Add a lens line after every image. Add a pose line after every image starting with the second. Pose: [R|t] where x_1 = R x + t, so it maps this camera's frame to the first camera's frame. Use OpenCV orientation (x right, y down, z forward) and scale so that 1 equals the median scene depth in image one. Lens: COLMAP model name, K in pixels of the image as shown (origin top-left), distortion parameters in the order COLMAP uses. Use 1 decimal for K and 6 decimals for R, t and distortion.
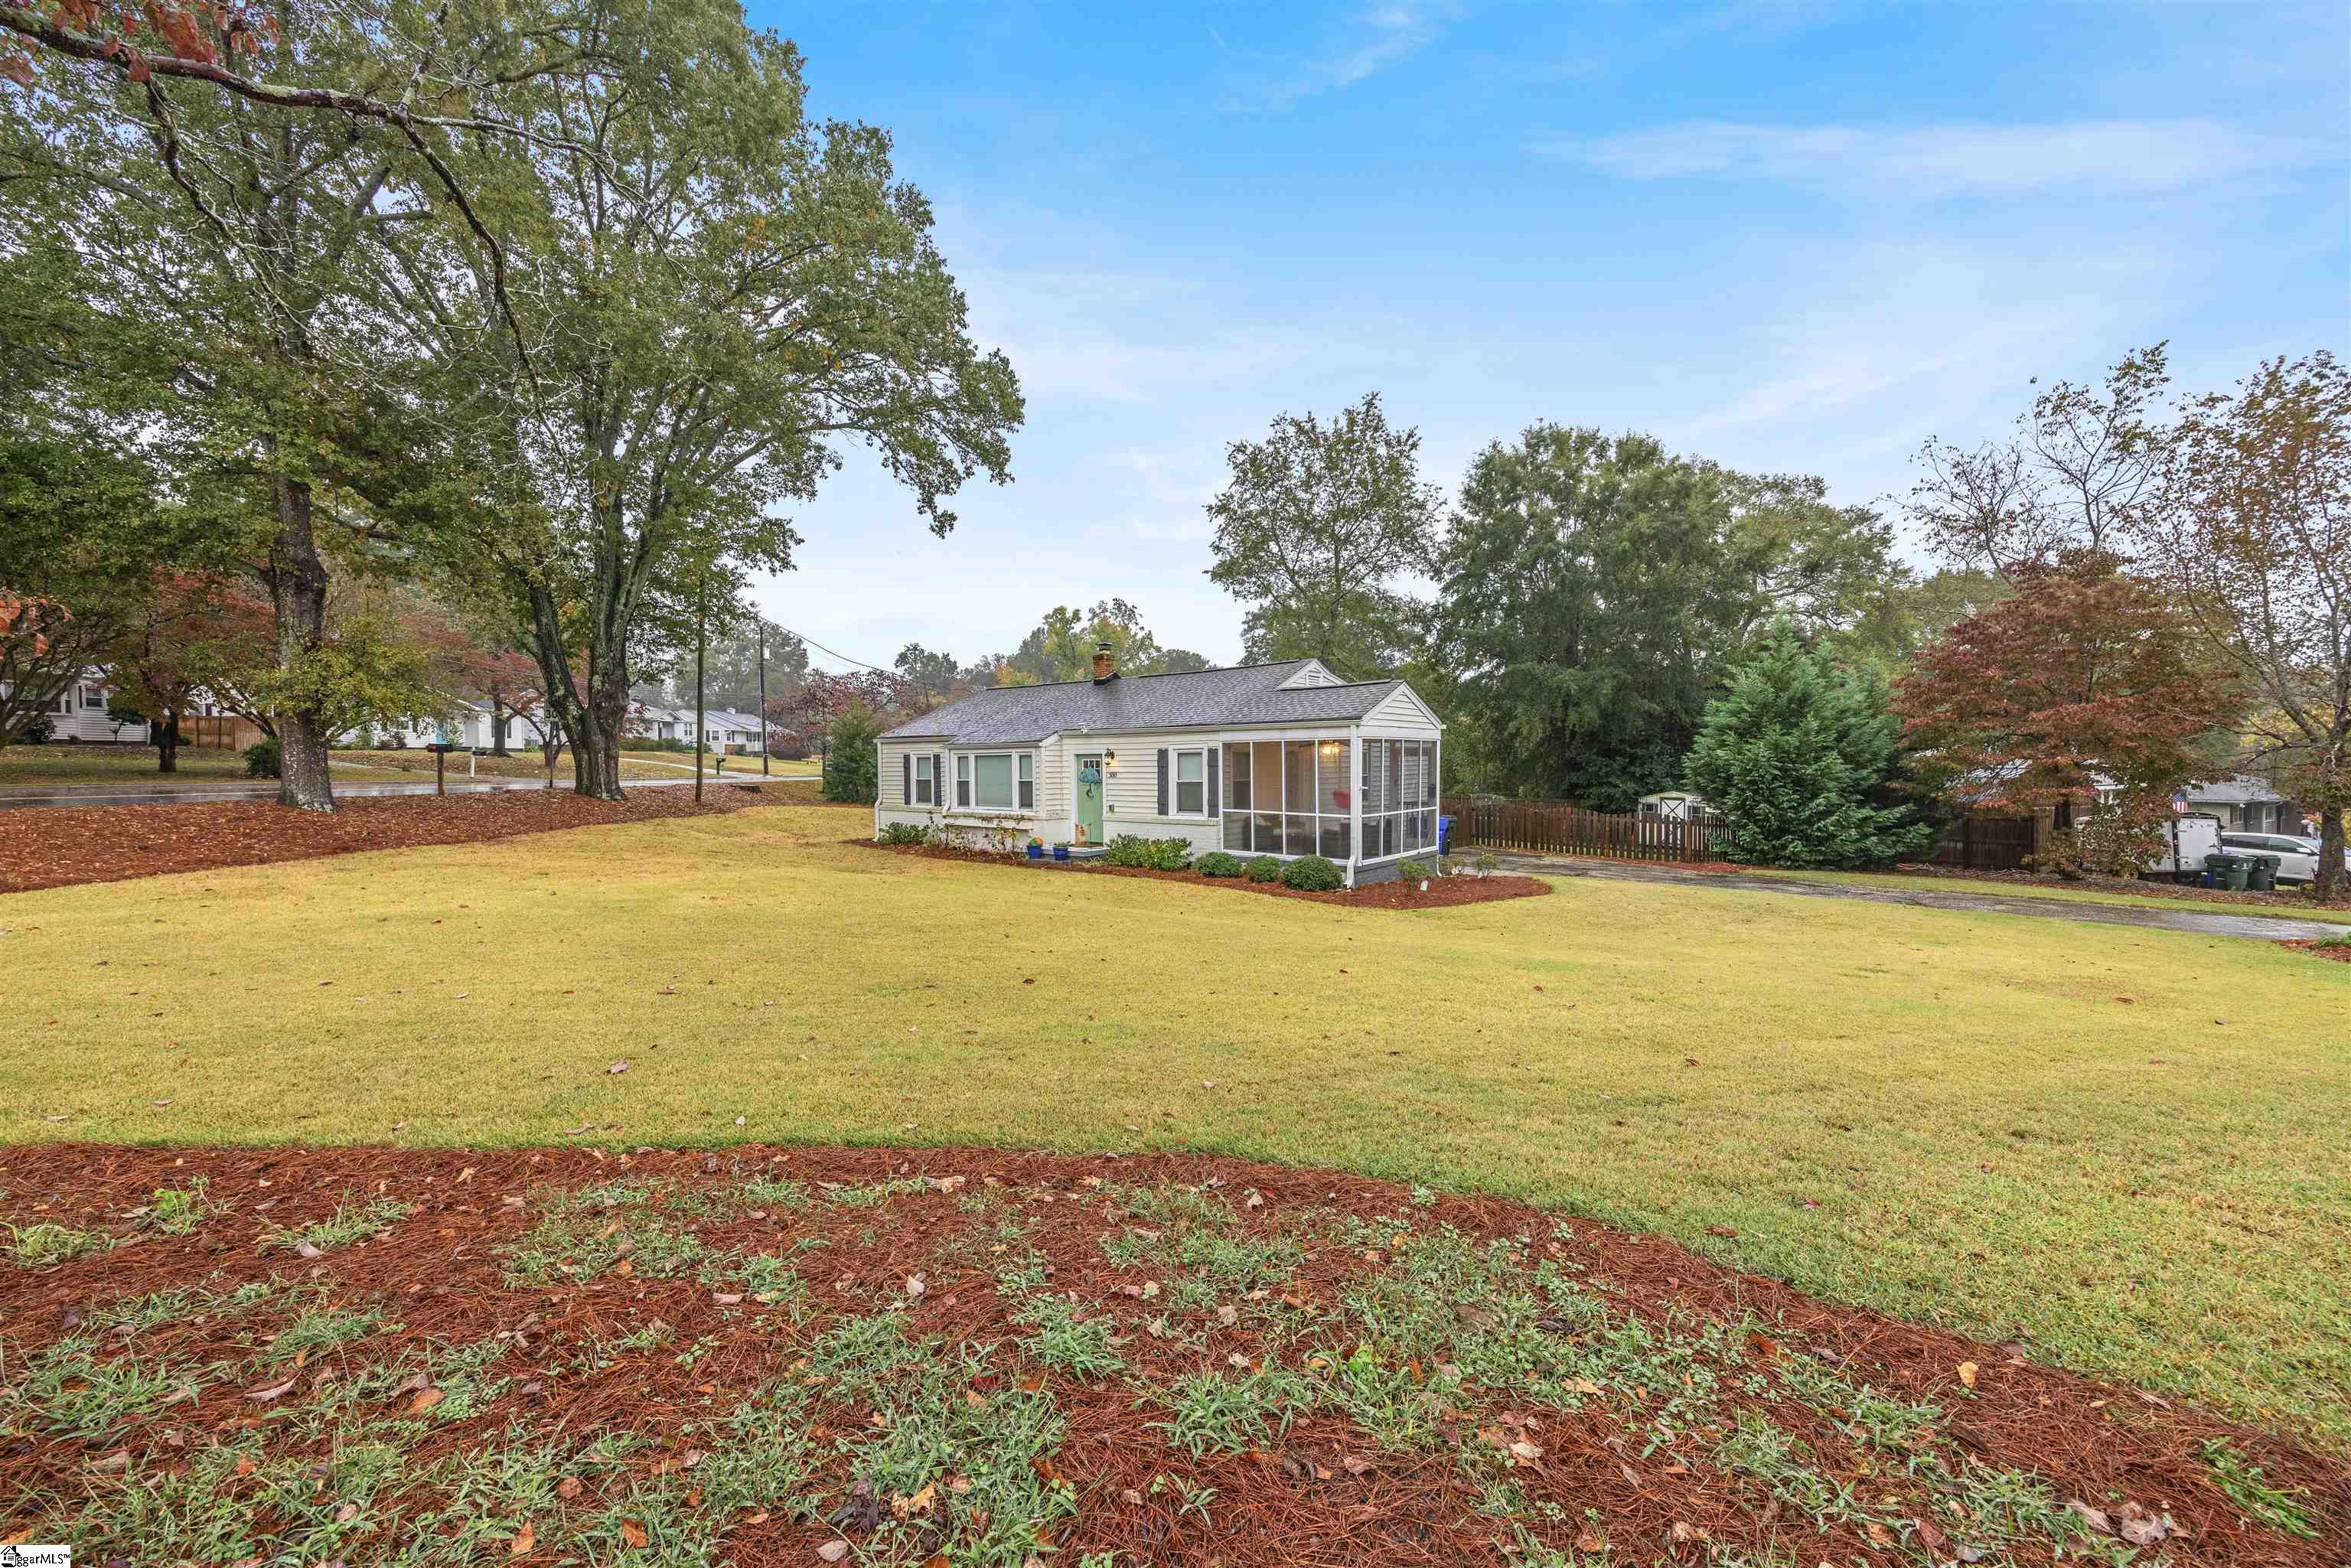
lens RADIAL K [[902.9, 0, 1173.8], [0, 902.9, 779.9], [0, 0, 1]] dist [-0.002345, -0.000334]
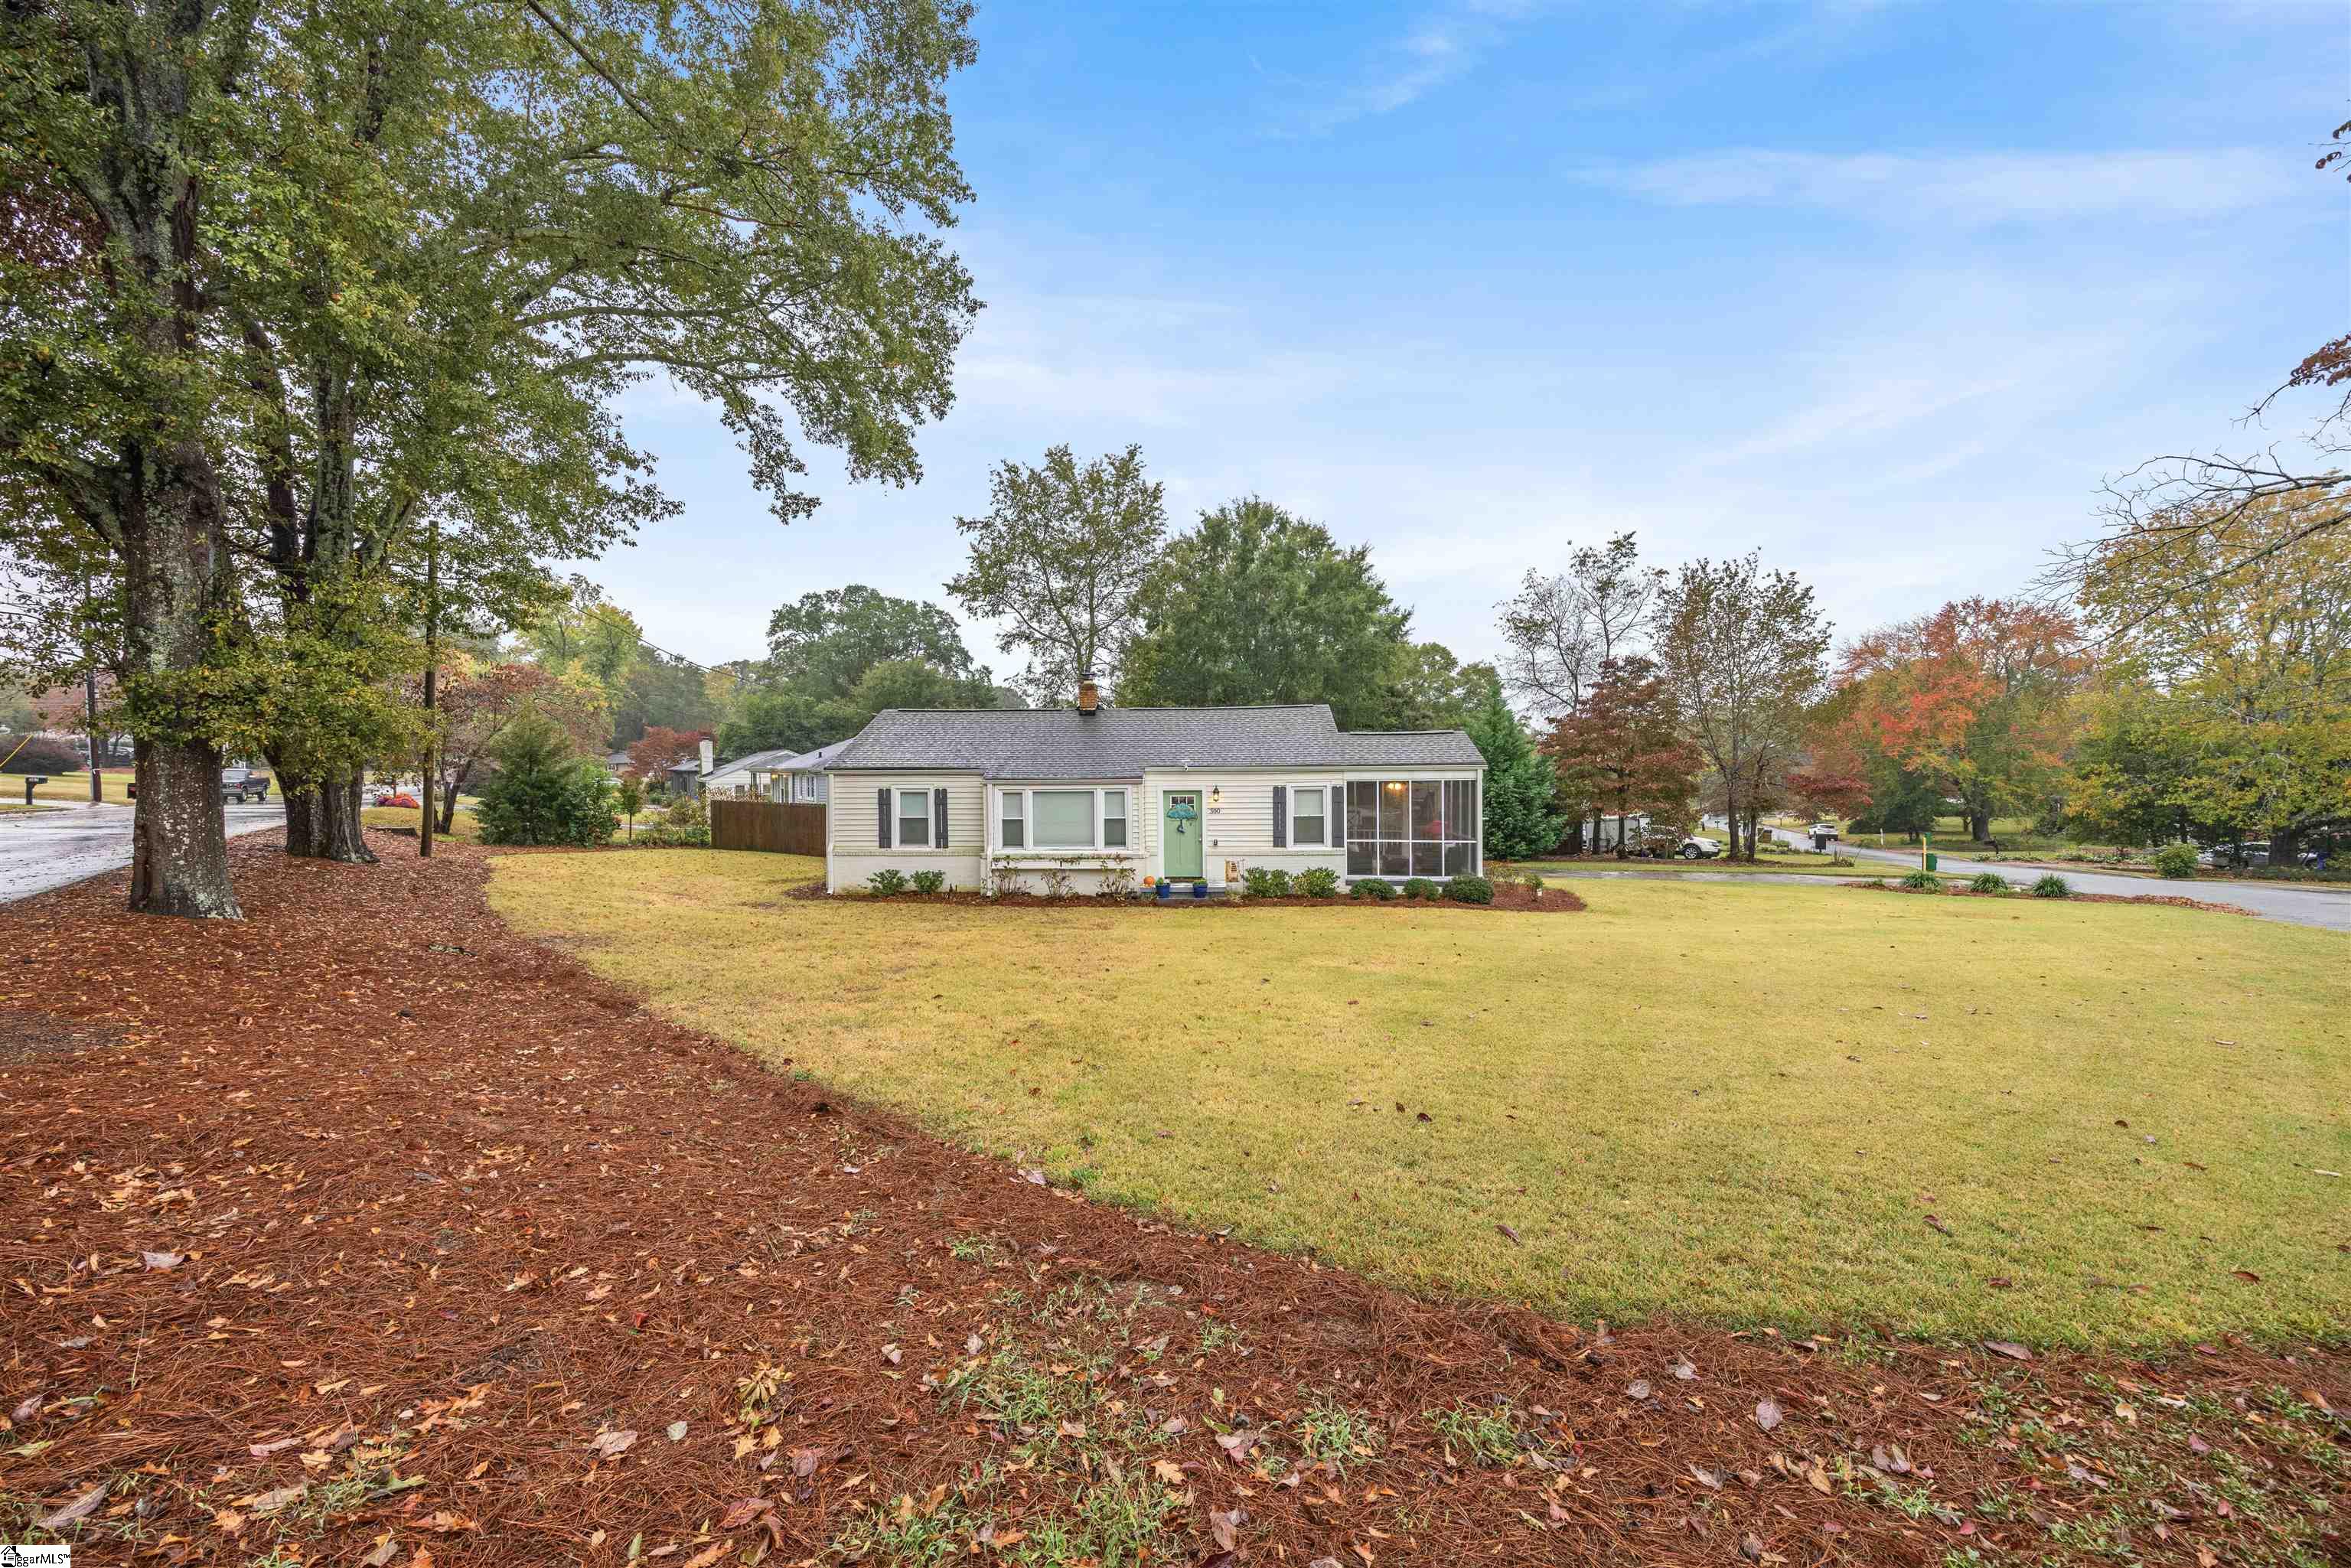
lens RADIAL K [[902.9, 0, 1173.3], [0, 902.9, 778.8], [0, 0, 1]] dist [-0.002345, -0.000334]
pose [[0.809755, -0.004496, 0.586751, -0.677815], [0.011784, 0.999894, -0.008600, -0.031877], [-0.586650, 0.013878, 0.809722, 0.183045]]
